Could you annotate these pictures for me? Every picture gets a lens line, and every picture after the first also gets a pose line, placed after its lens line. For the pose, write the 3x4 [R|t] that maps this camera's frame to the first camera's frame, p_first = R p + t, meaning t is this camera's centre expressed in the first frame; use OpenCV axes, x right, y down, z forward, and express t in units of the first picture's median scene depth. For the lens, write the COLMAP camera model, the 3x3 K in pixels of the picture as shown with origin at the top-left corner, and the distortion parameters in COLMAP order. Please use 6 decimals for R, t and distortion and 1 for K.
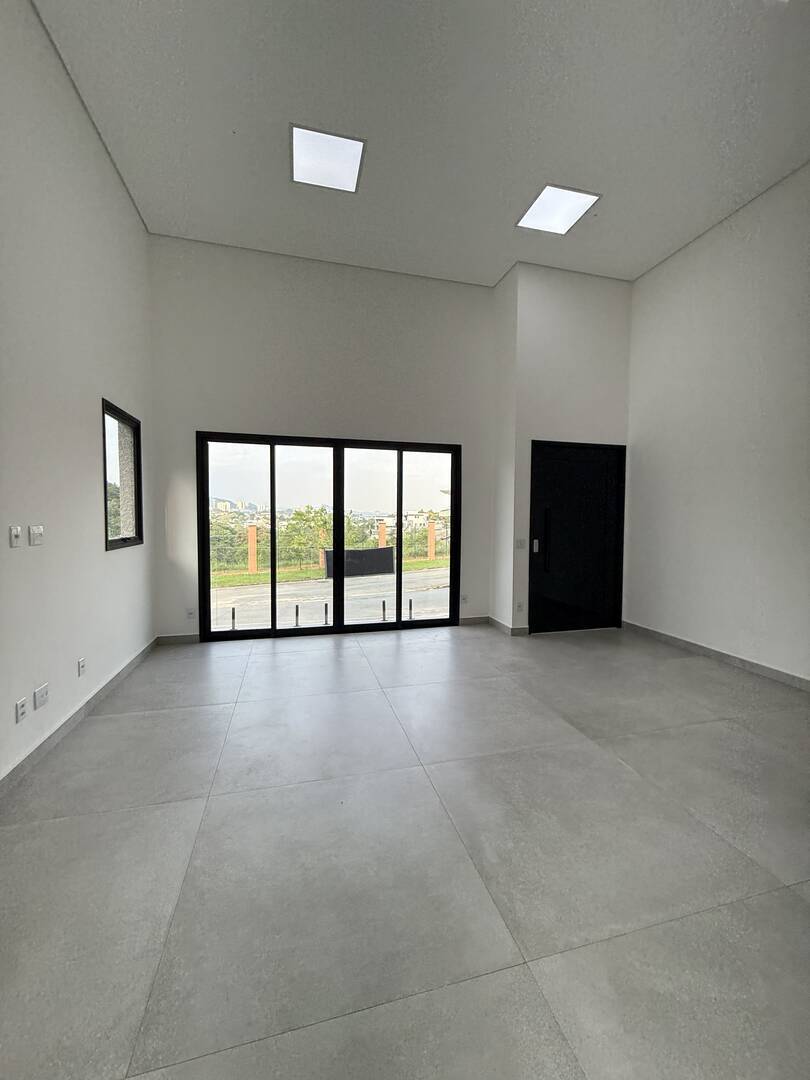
lens RADIAL K [[428.9, 0, 404.5], [0, 428.9, 534.3], [0, 0, 1]] dist [0.005508, -0.001989]
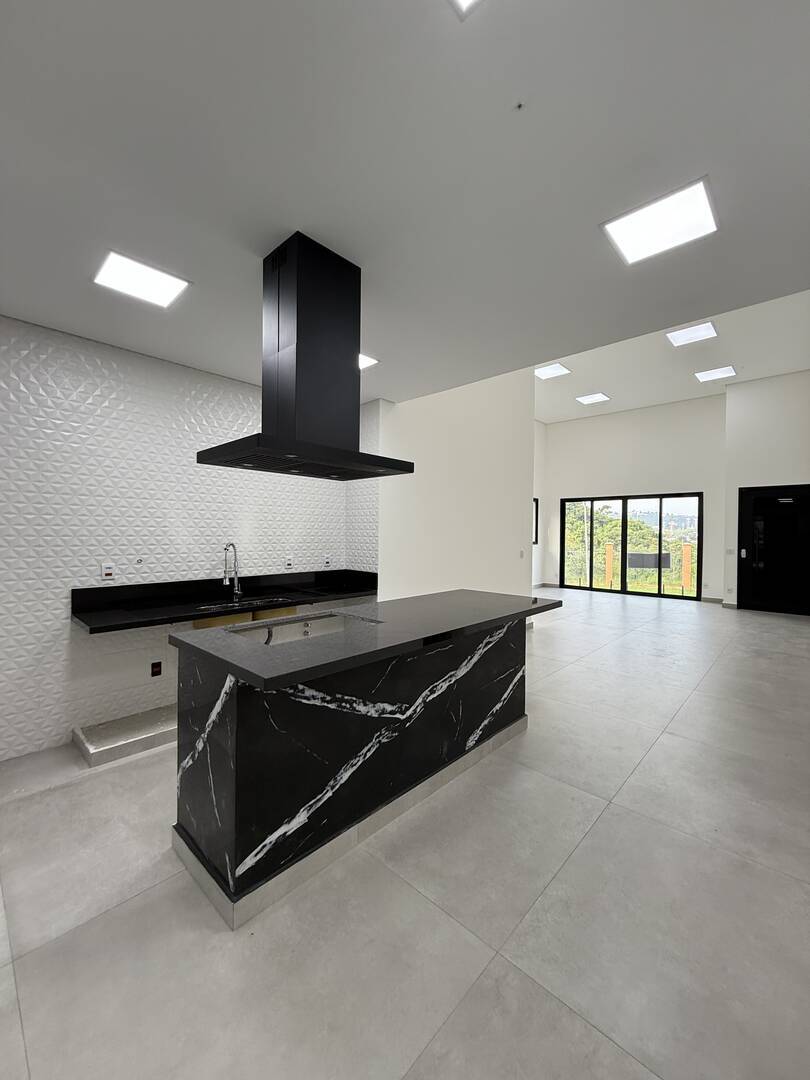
lens RADIAL K [[428.9, 0, 409.6], [0, 428.9, 533.8], [0, 0, 1]] dist [0.005508, -0.001989]
pose [[0.538190, -0.000962, -0.842823, 0.977633], [-0.039616, 0.998865, -0.026437, 0.044954], [0.841892, 0.047617, 0.537541, -0.891179]]
